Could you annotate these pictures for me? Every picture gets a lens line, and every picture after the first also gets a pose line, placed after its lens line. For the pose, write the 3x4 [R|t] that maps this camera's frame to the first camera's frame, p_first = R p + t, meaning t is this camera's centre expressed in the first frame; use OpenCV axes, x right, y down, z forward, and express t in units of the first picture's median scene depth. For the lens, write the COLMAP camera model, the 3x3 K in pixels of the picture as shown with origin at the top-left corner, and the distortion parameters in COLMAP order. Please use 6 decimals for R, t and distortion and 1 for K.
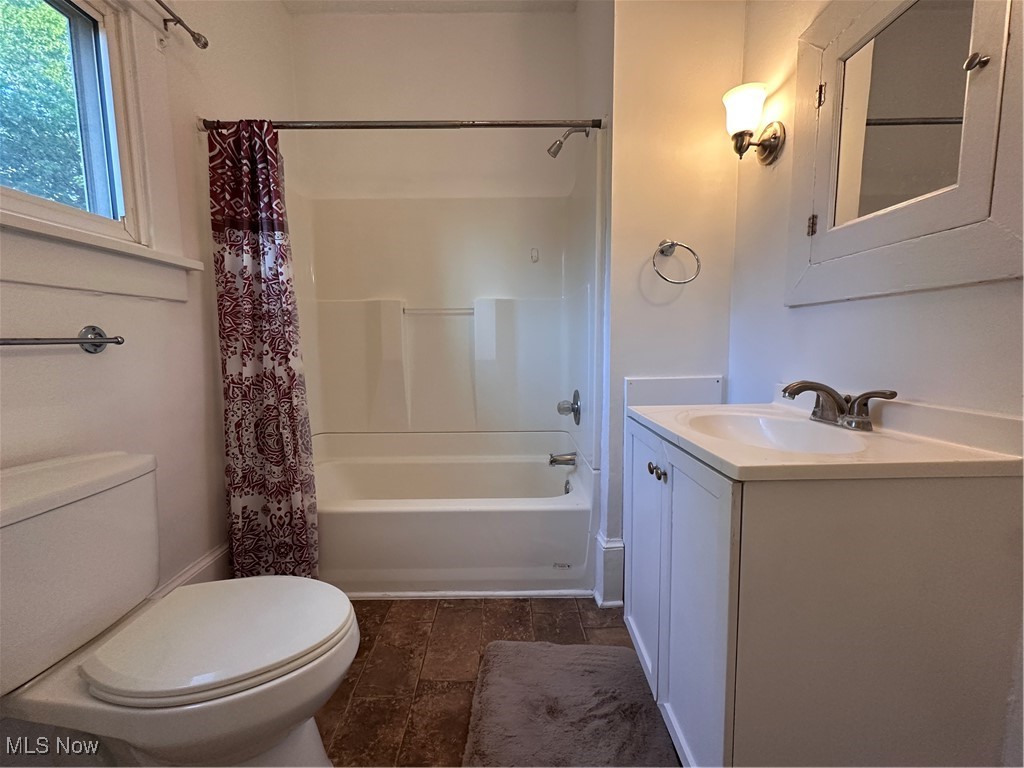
lens RADIAL K [[409.0, 0, 512.9], [0, 409.0, 382.8], [0, 0, 1]] dist [-0.004532, 0.000858]
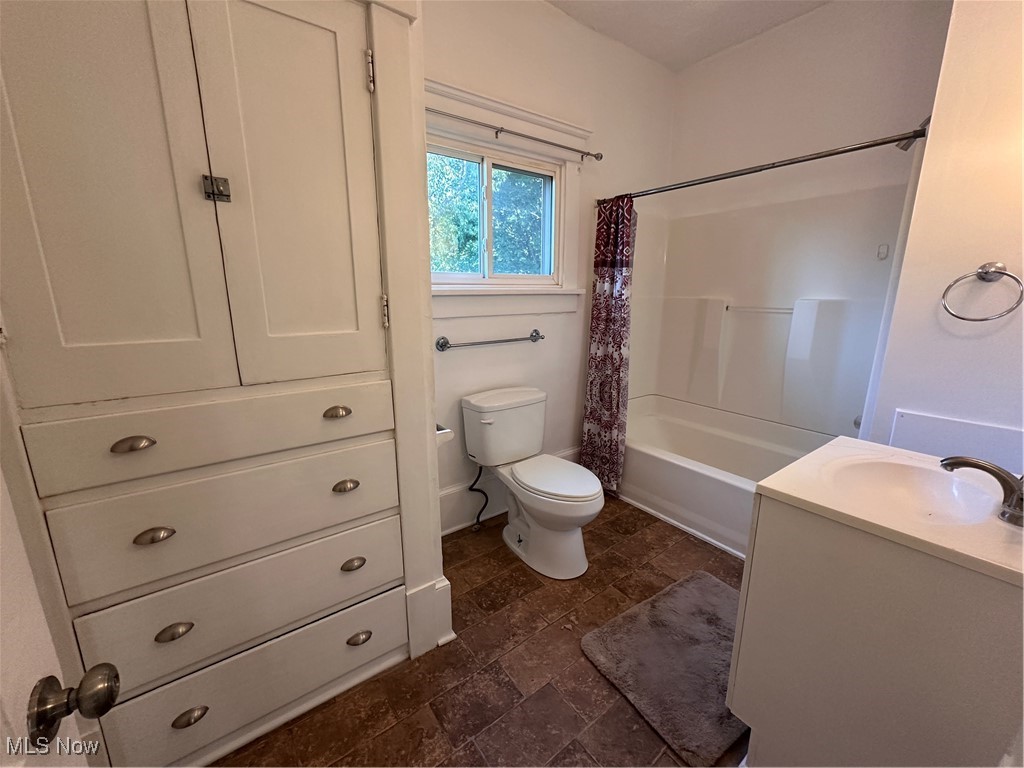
lens RADIAL K [[409.0, 0, 511.7], [0, 409.0, 381.8], [0, 0, 1]] dist [-0.004532, 0.000858]
pose [[0.590040, 0.184090, -0.786107, 0.489888], [-0.087524, 0.982505, 0.164388, -0.156232], [0.802616, -0.028192, 0.595830, -0.306978]]
